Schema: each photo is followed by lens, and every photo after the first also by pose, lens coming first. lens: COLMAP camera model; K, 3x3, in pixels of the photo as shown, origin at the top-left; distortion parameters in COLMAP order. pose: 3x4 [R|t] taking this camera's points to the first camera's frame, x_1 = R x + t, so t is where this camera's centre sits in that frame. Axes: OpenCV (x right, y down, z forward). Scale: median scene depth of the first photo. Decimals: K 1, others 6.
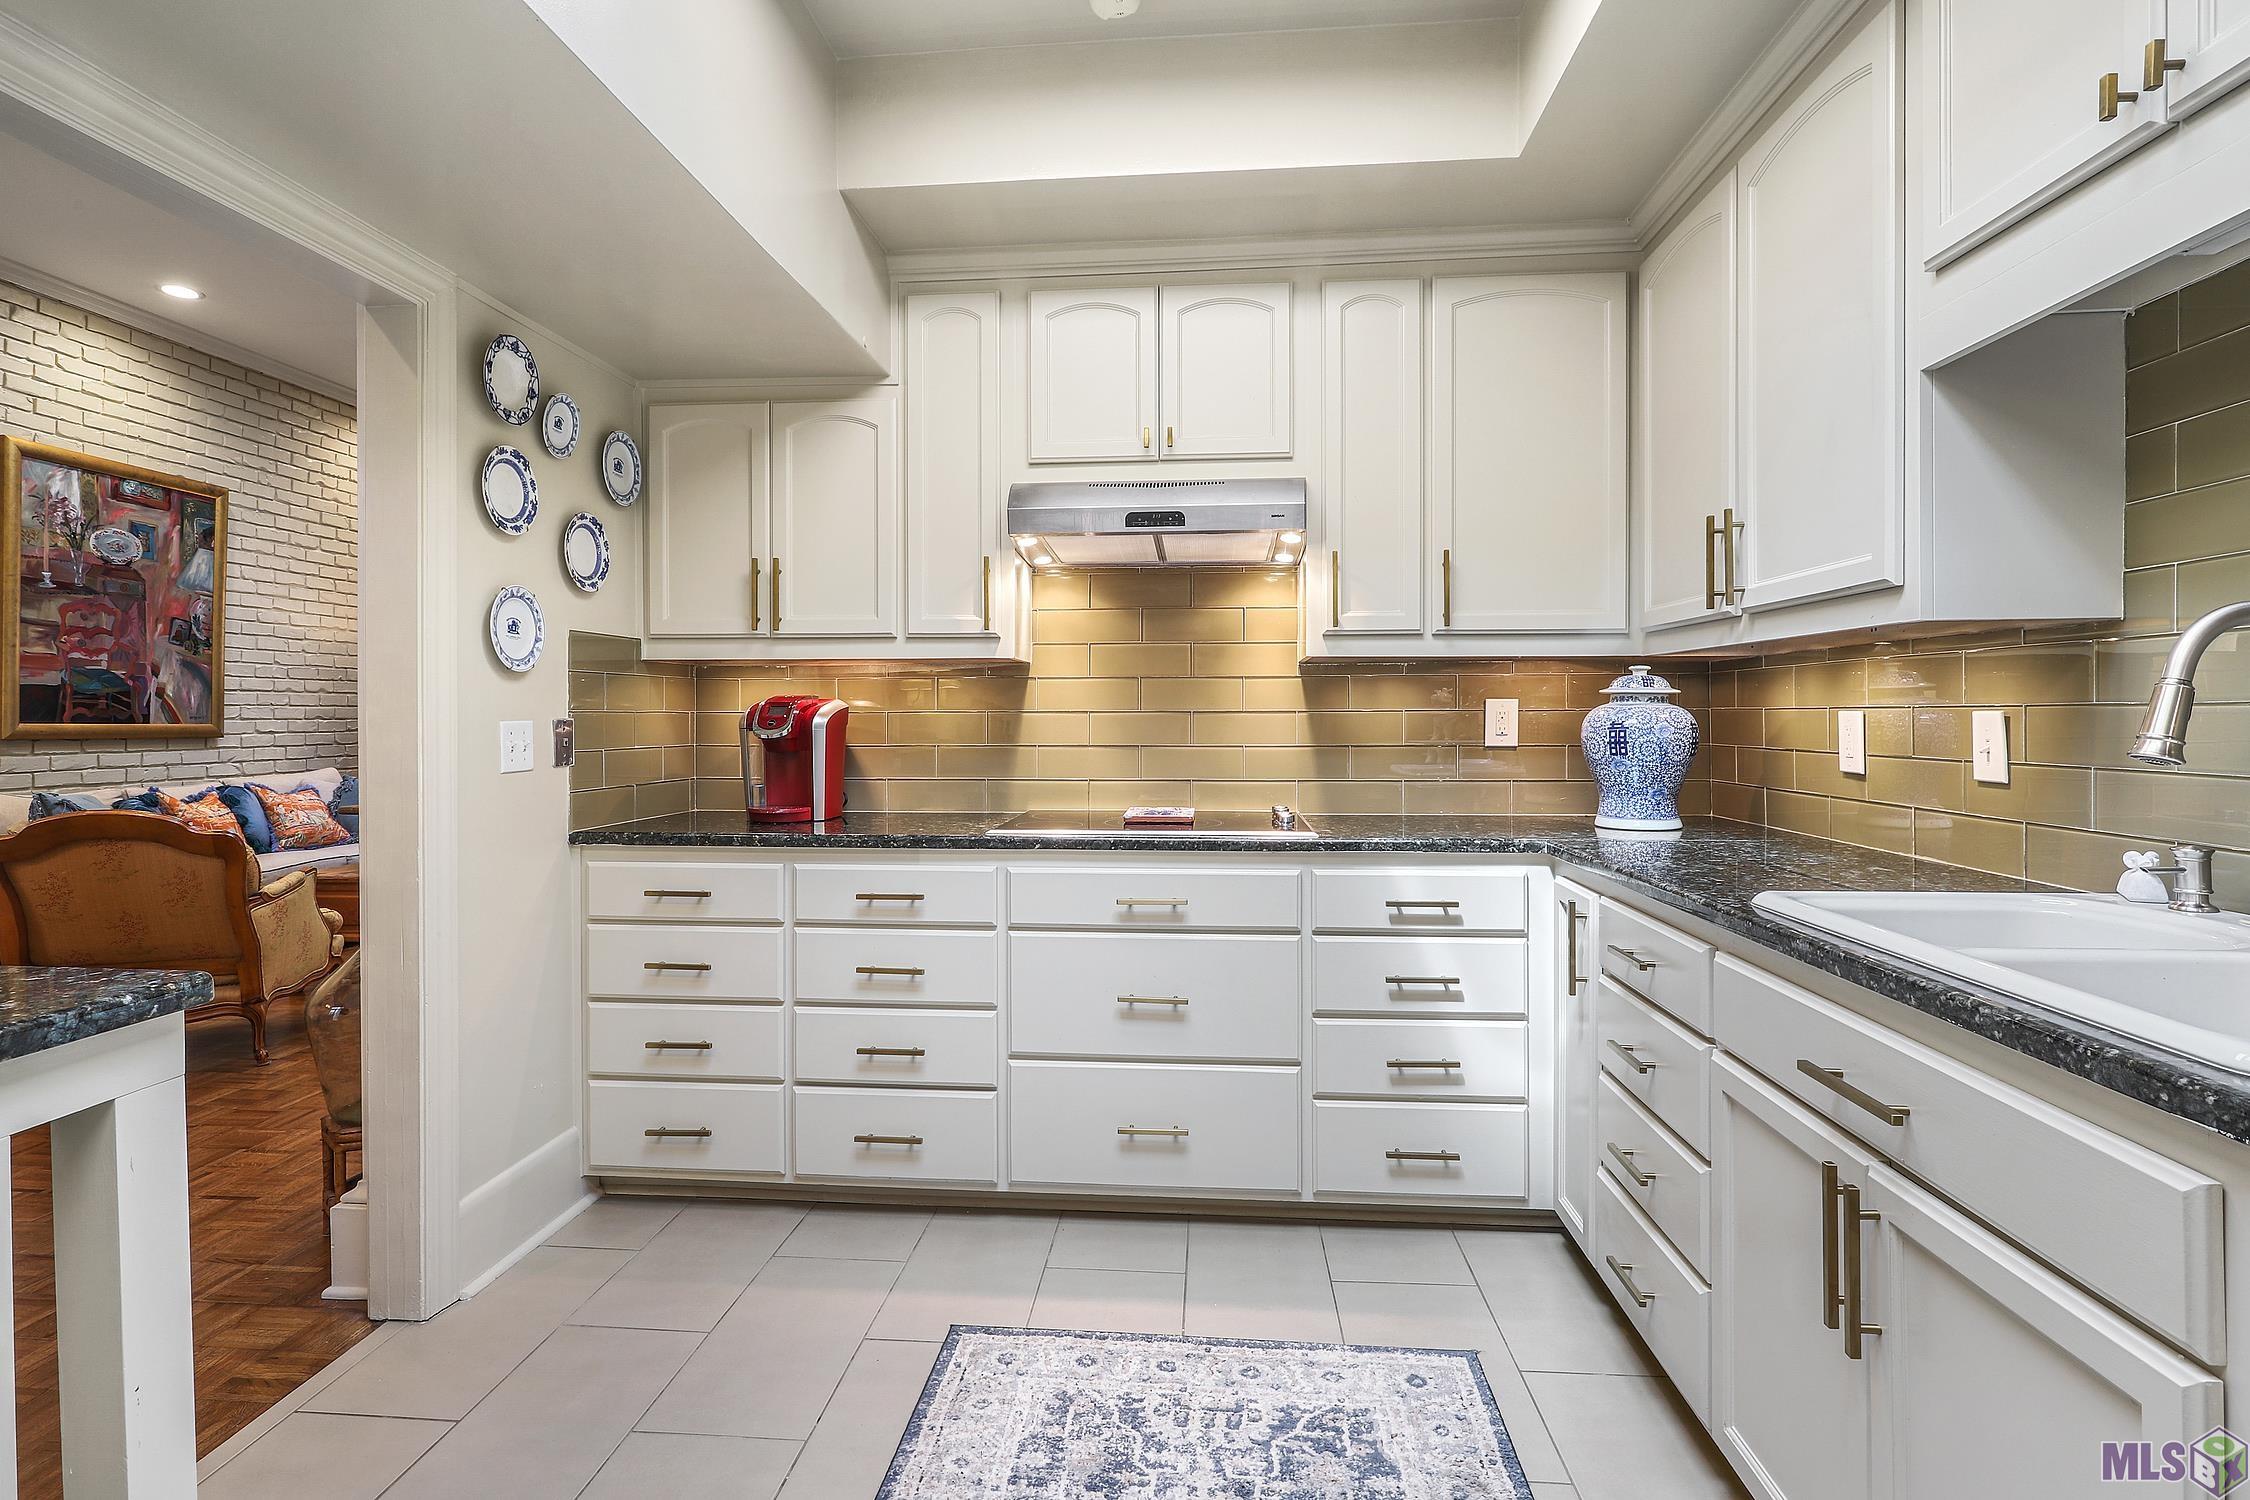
lens RADIAL K [[1103.6, 0, 1106.8], [0, 1103.6, 729.2], [0, 0, 1]] dist [-0.003061, -0.000455]
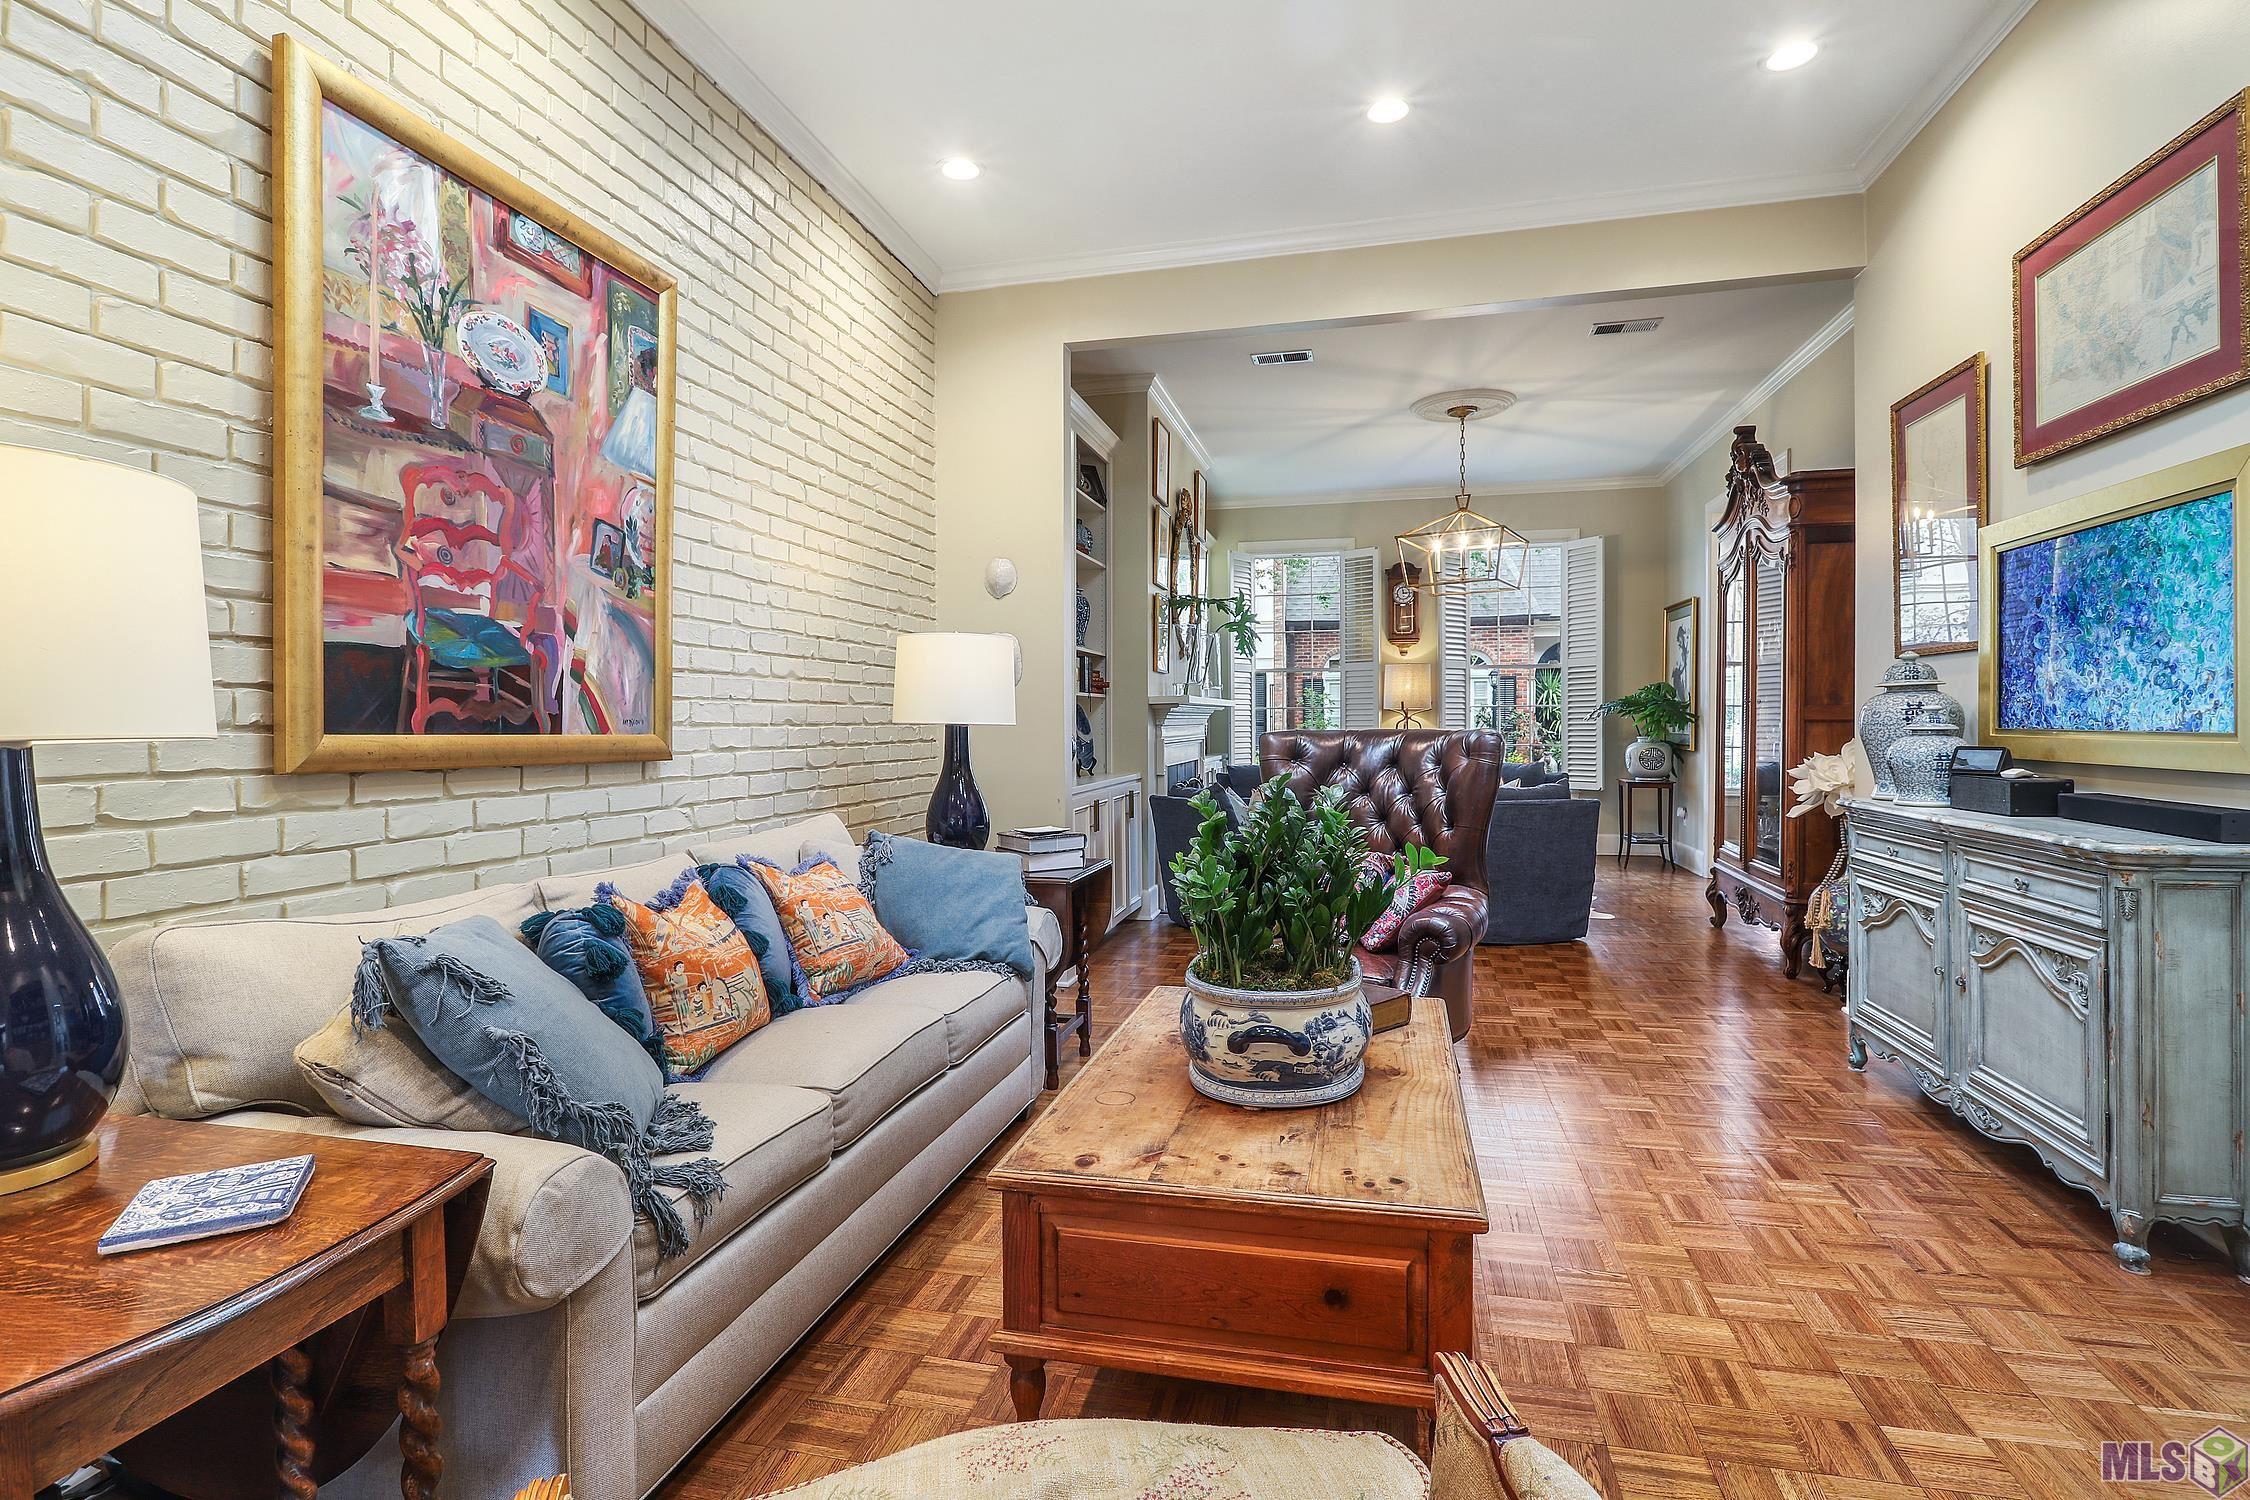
lens RADIAL K [[1103.6, 0, 1129.4], [0, 1103.6, 744.7], [0, 0, 1]] dist [-0.003061, -0.000455]
pose [[0.988619, -0.003639, -0.150395, -0.560798], [0.004690, 0.999967, 0.006629, -0.002515], [0.150366, -0.007258, 0.988604, 0.569288]]
